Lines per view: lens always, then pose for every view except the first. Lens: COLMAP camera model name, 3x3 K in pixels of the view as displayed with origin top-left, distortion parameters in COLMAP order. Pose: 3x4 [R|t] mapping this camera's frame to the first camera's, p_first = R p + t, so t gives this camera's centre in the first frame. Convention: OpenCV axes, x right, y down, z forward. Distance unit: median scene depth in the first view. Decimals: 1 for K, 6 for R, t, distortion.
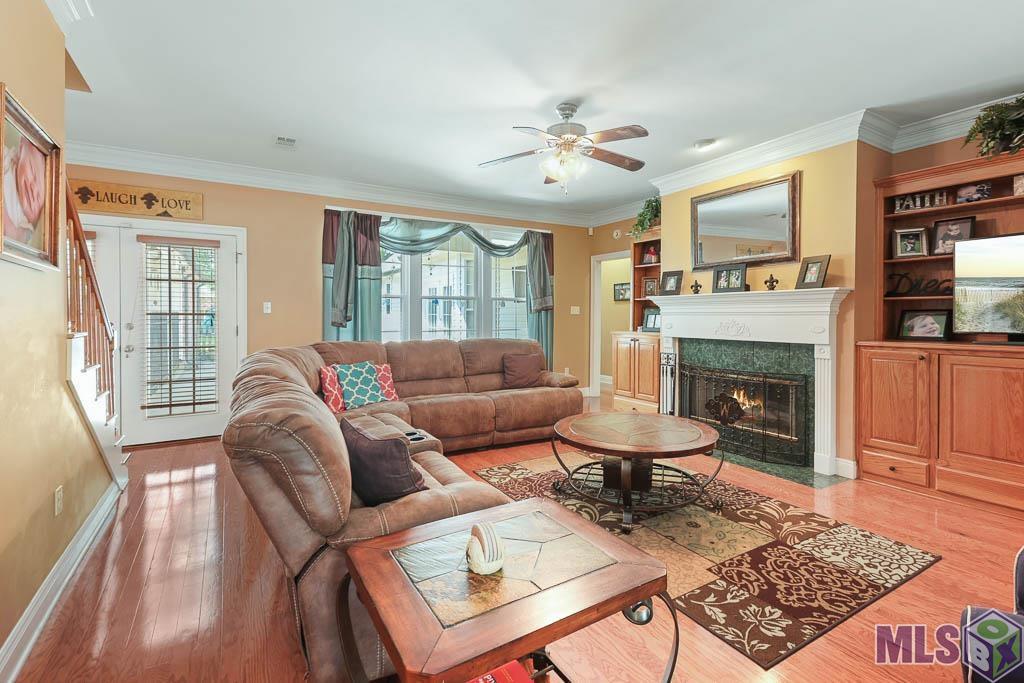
lens RADIAL K [[480.0, 0, 534.4], [0, 480.0, 319.8], [0, 0, 1]] dist [0.017062, -0.003881]
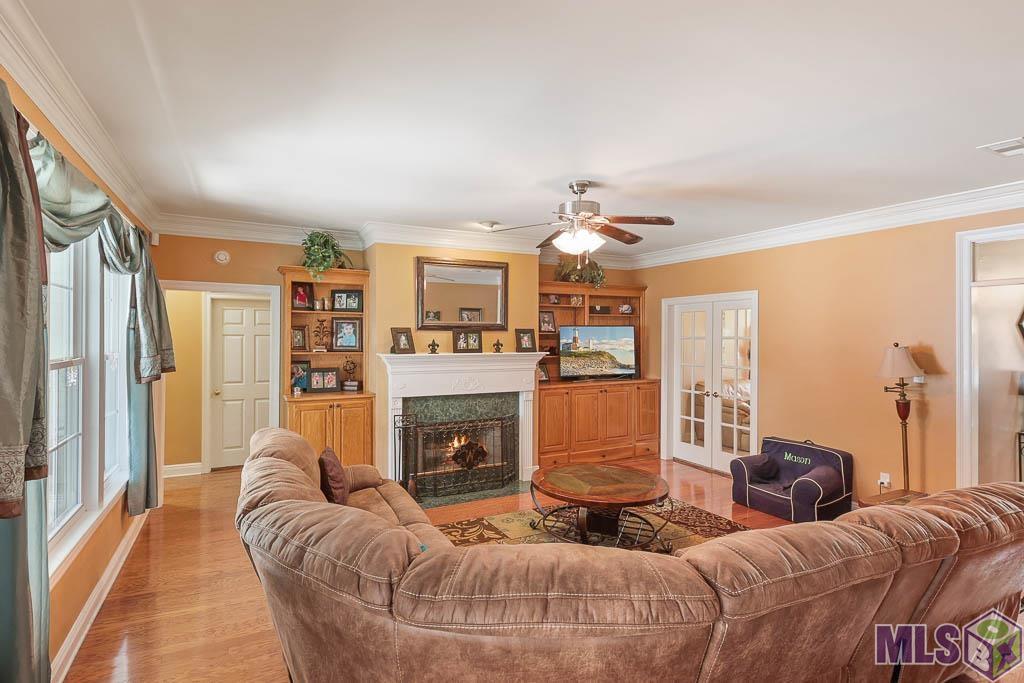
lens RADIAL K [[480.0, 0, 495.6], [0, 480.0, 342.0], [0, 0, 1]] dist [0.017062, -0.003881]
pose [[0.112668, -0.003984, 0.993625, -0.774074], [0.004434, 0.999984, 0.003507, -0.092052], [-0.993623, 0.004010, 0.112684, 0.865766]]
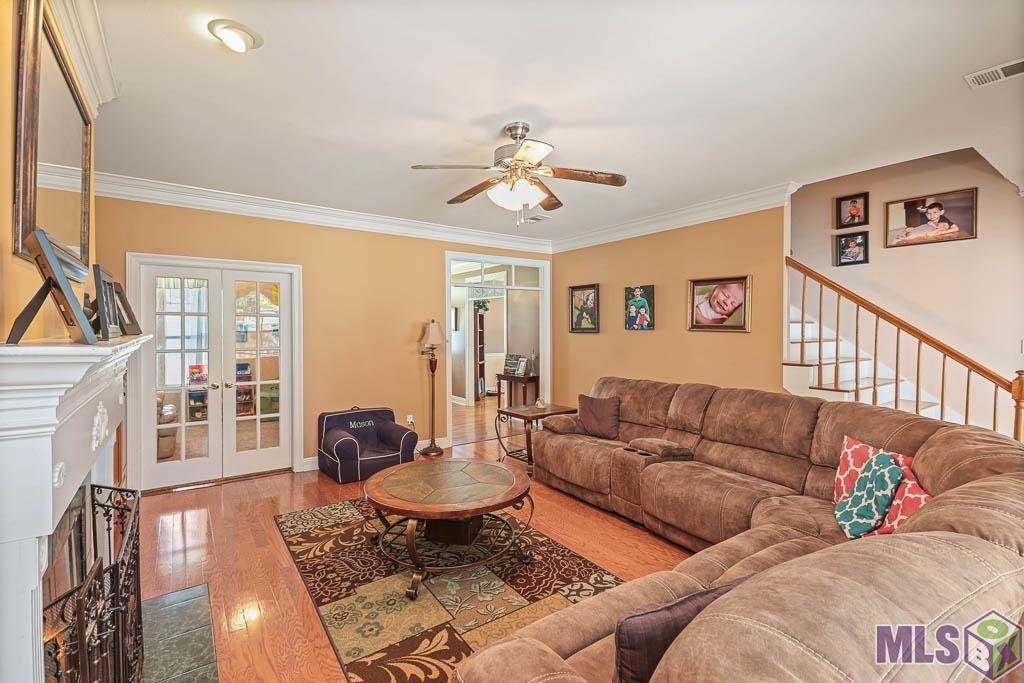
lens RADIAL K [[453.8, 0, 506.5], [0, 453.8, 333.9], [0, 0, 1]] dist [0.002897, 0.000165]
pose [[-0.999723, 0.004196, -0.023163, 0.084168], [0.003708, 0.999771, 0.021074, -0.069300], [0.023246, 0.020983, -0.999510, 1.483468]]
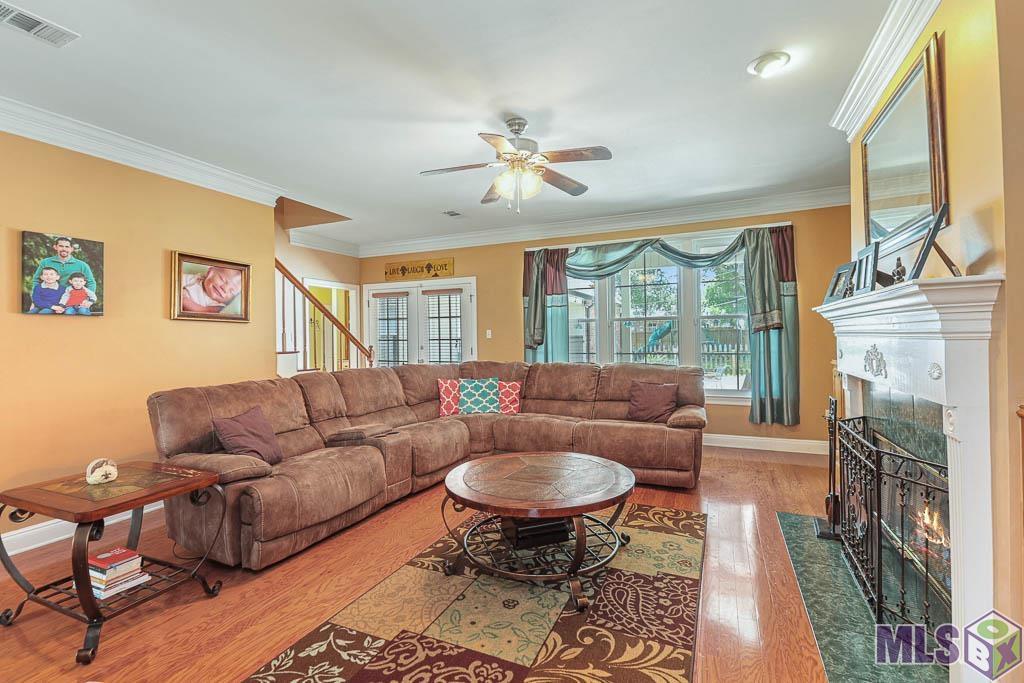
lens RADIAL K [[480.0, 0, 513.2], [0, 480.0, 334.6], [0, 0, 1]] dist [0.017062, -0.003881]
pose [[0.543373, -0.012004, -0.839406, 0.693598], [0.006660, 0.999928, -0.009988, -0.010558], [0.839465, -0.000163, 0.543414, 0.388594]]
